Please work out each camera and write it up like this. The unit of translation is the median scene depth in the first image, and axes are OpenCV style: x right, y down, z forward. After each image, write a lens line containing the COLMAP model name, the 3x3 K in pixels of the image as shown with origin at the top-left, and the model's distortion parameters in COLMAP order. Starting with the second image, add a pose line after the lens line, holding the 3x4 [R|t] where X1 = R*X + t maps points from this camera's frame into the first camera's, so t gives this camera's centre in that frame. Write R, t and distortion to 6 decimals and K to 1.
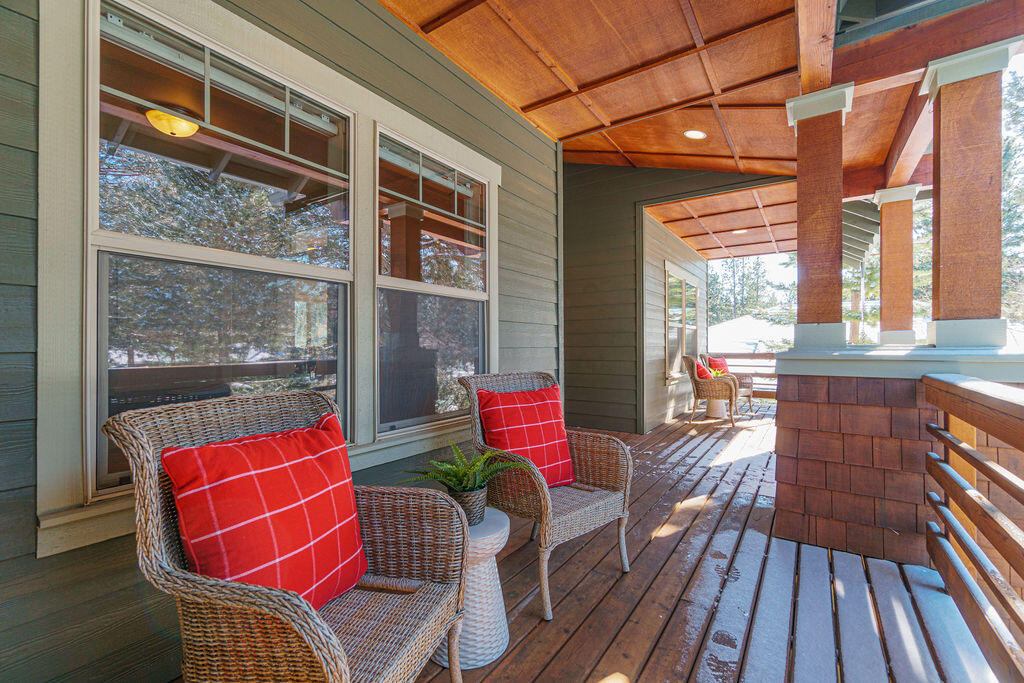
lens RADIAL K [[443.0, 0, 514.7], [0, 443.0, 342.9], [0, 0, 1]] dist [-0.003687, -0.000135]
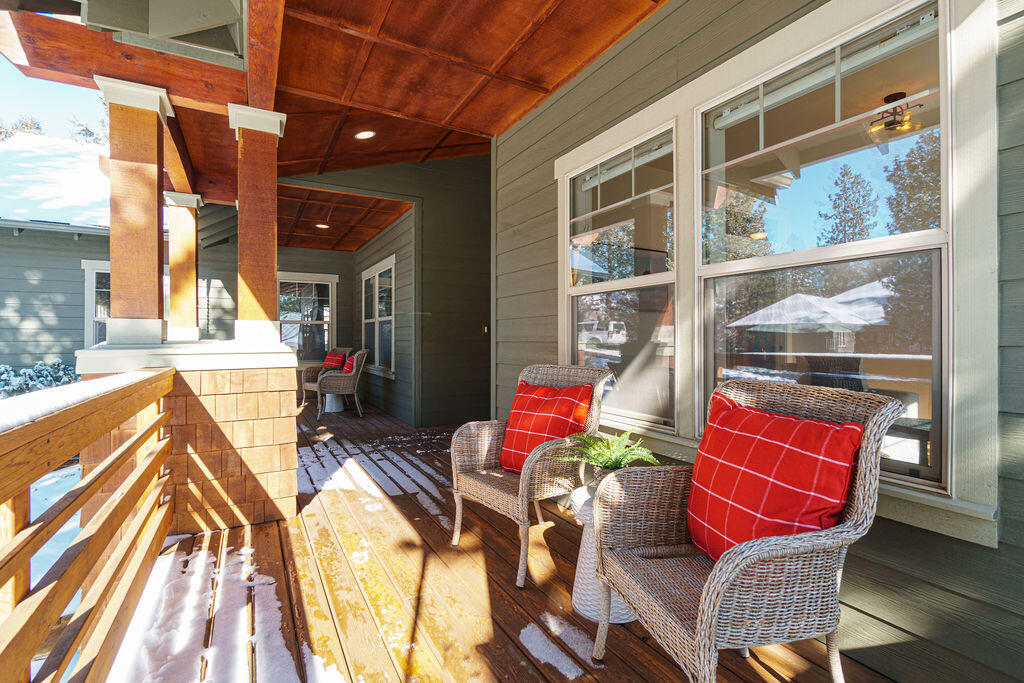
lens RADIAL K [[443.0, 0, 514.3], [0, 443.0, 342.0], [0, 0, 1]] dist [-0.003687, -0.000135]
pose [[-0.429433, -0.006351, -0.903076, 0.815601], [-0.003772, 0.999979, -0.005239, 0.026007], [0.903091, 0.001157, -0.429448, 1.179777]]
